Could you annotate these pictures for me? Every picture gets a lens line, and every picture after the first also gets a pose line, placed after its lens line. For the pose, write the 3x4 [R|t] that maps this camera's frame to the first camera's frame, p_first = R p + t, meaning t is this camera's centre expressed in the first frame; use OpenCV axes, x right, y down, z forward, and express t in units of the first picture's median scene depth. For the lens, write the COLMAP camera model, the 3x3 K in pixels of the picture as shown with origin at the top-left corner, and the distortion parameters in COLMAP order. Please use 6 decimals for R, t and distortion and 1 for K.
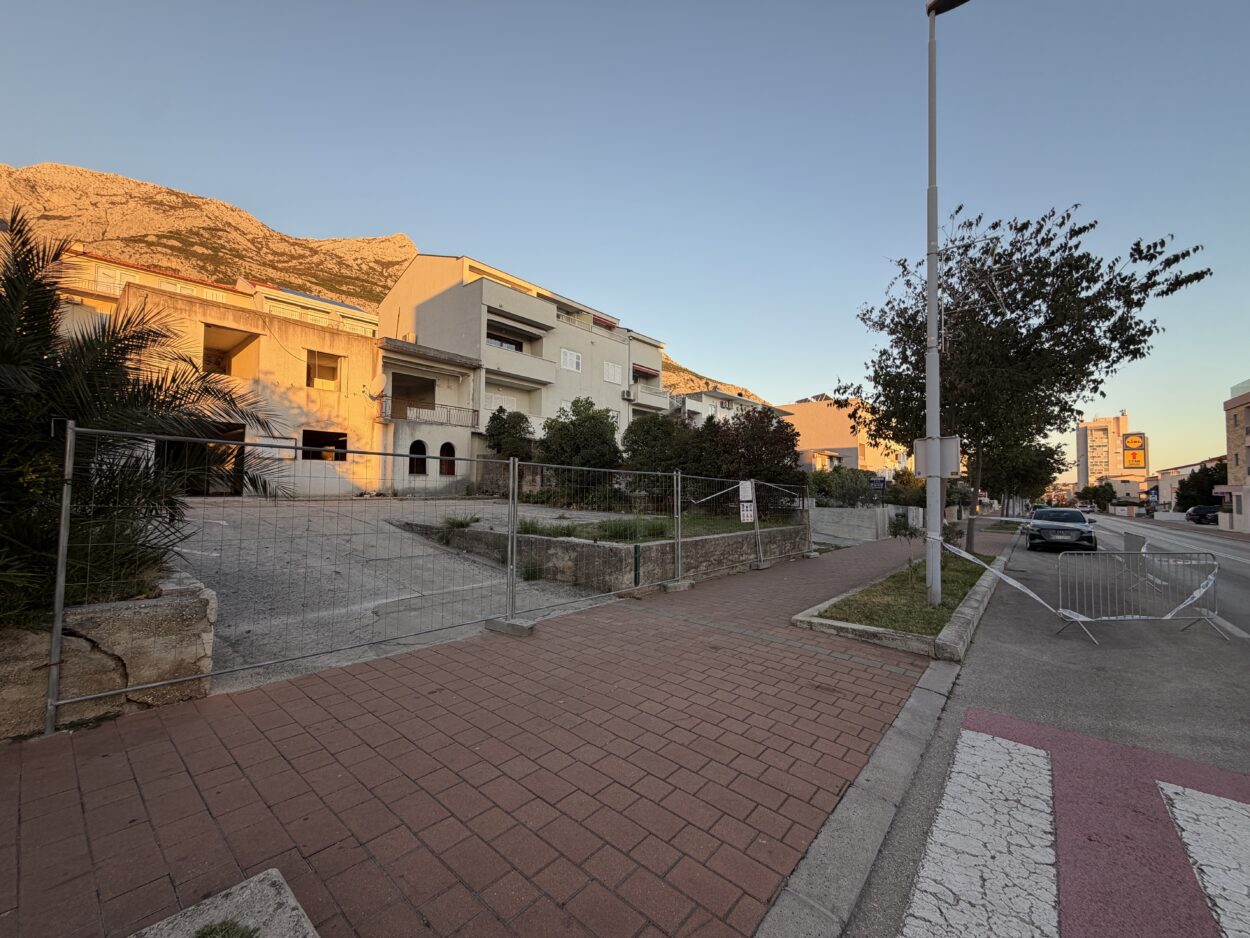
lens RADIAL K [[502.8, 0, 626.1], [0, 502.8, 471.4], [0, 0, 1]] dist [-0.007262, 0.000314]
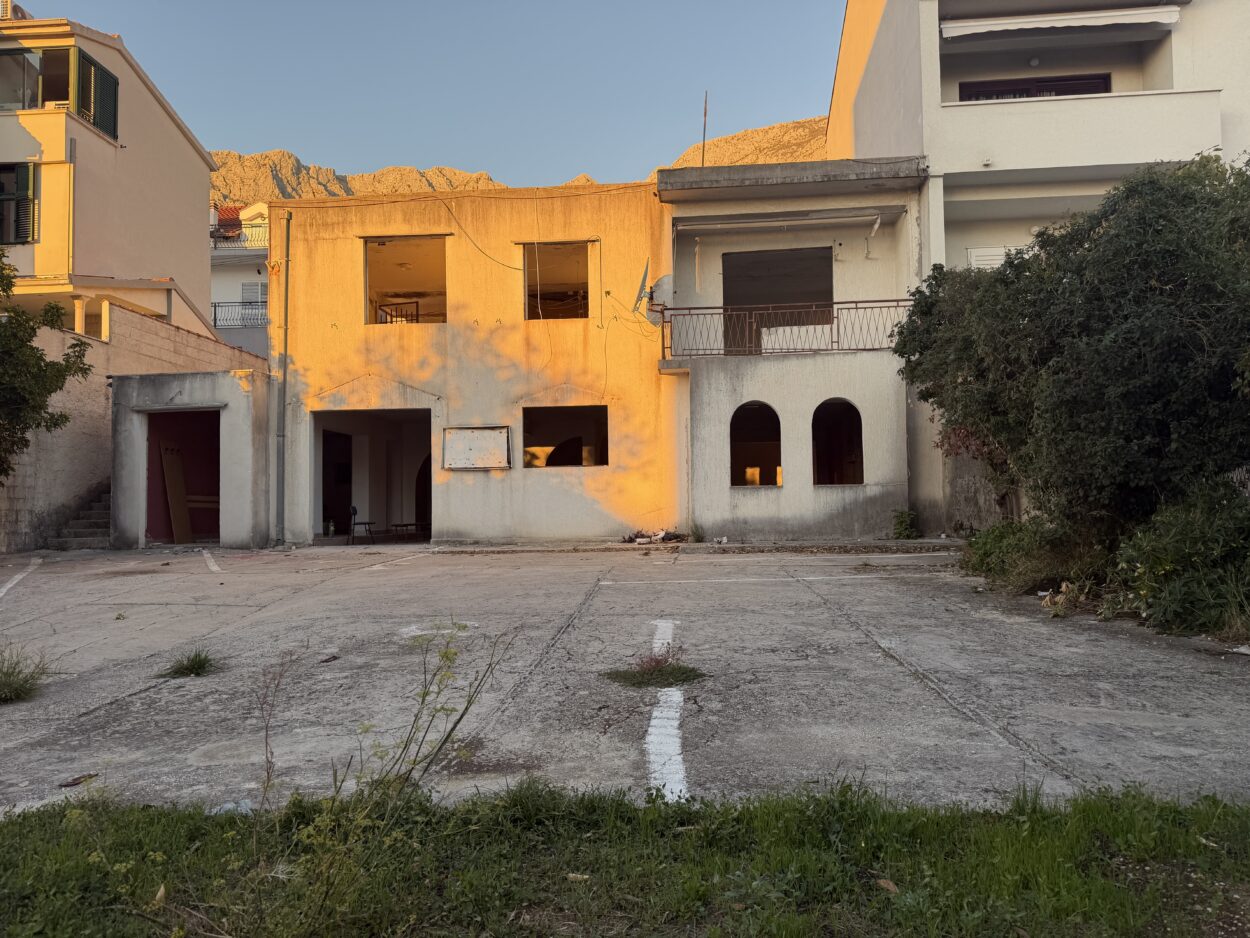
lens RADIAL K [[879.5, 0, 622.2], [0, 879.5, 471.6], [0, 0, 1]] dist [0.051944, -0.056922]
pose [[0.565232, -0.061114, -0.822665, 0.091518], [0.049566, 0.997966, -0.040080, 0.015068], [0.823441, -0.018122, 0.567112, 0.461966]]
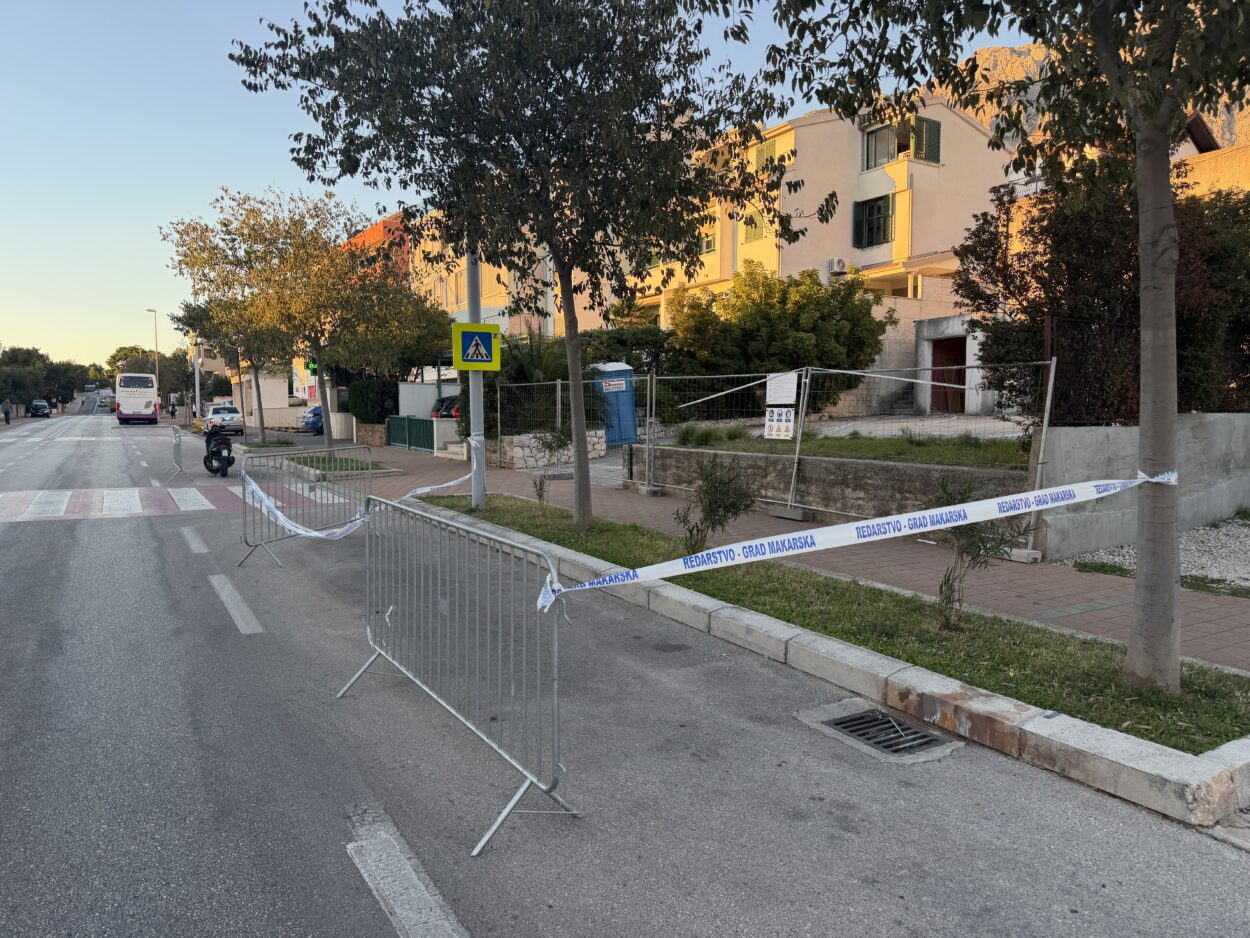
lens RADIAL K [[879.5, 0, 617.7], [0, 879.5, 481.2], [0, 0, 1]] dist [0.051944, -0.056922]
pose [[-0.353715, 0.059403, -0.933465, 0.643564], [0.029250, 0.998196, 0.052439, 0.043209], [0.934896, -0.008755, -0.354814, 0.576959]]
